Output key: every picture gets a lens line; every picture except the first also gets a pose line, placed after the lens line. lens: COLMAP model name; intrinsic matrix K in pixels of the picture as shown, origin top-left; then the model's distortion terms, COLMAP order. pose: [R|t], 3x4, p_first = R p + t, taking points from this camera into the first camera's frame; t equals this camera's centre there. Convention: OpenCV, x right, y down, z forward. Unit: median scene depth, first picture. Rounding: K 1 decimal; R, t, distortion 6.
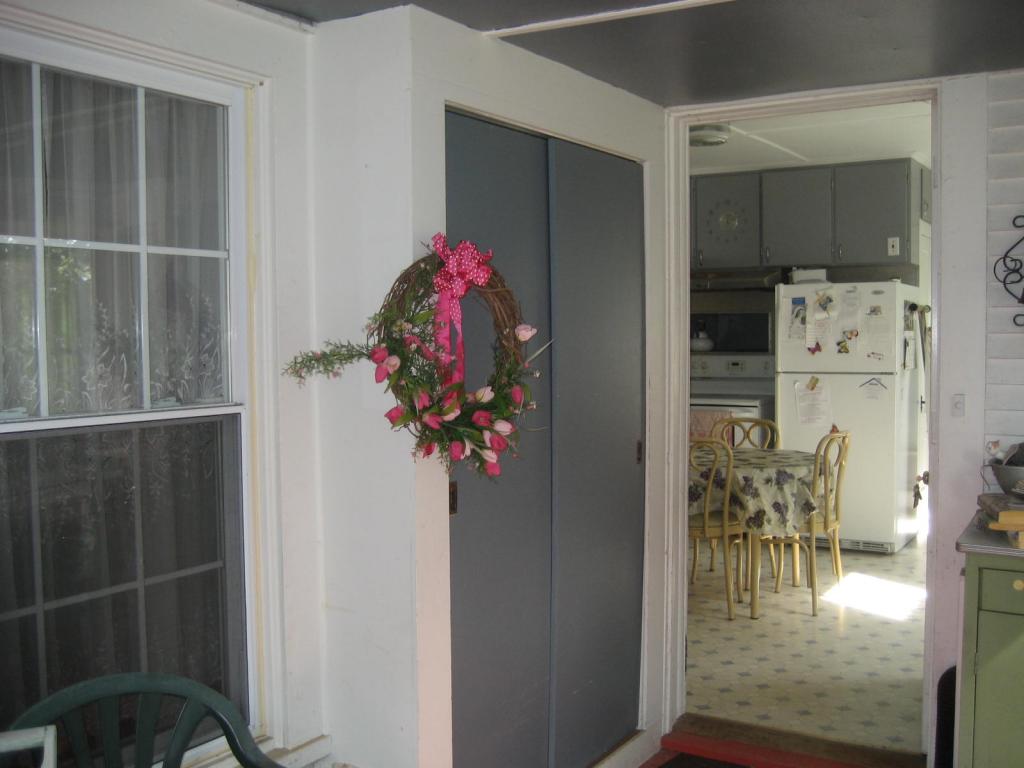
lens RADIAL K [[1115.1, 0, 511.4], [0, 1115.1, 384.3], [0, 0, 1]] dist [-0.027189, 0.000000]
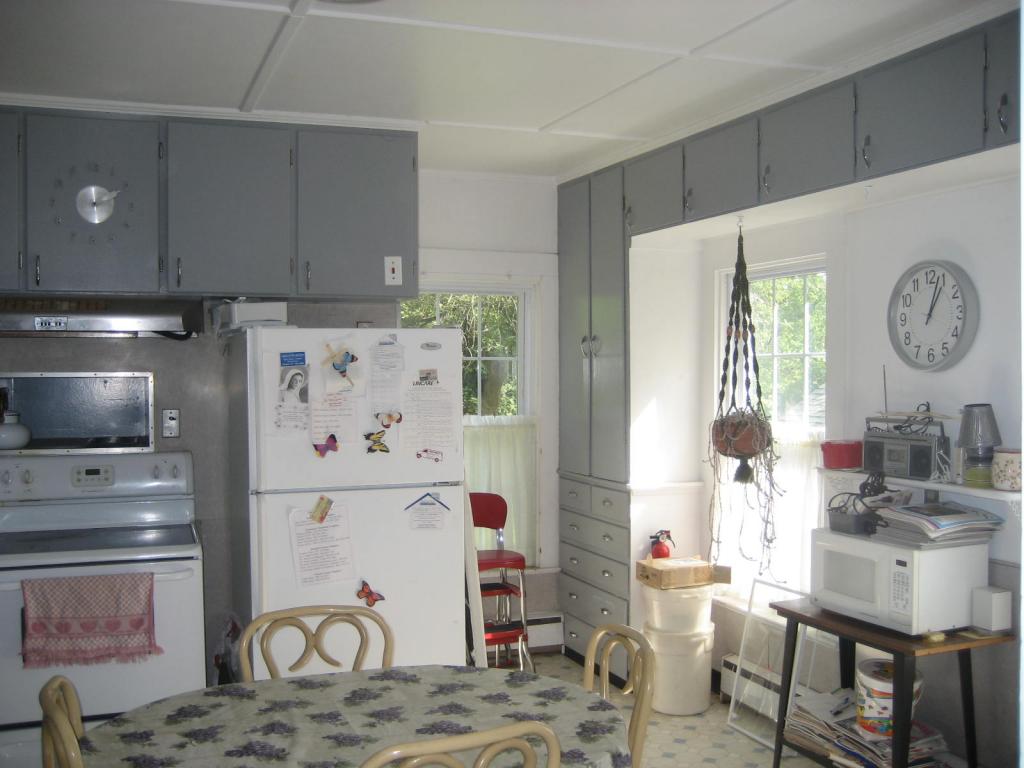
lens RADIAL K [[1115.1, 0, 511.2], [0, 1115.1, 385.5], [0, 0, 1]] dist [-0.027189, 0.000000]
pose [[0.645619, -0.008682, 0.763610, -0.088045], [0.038200, 0.999051, -0.020938, -0.046900], [-0.762704, 0.042688, 0.645338, 0.574482]]
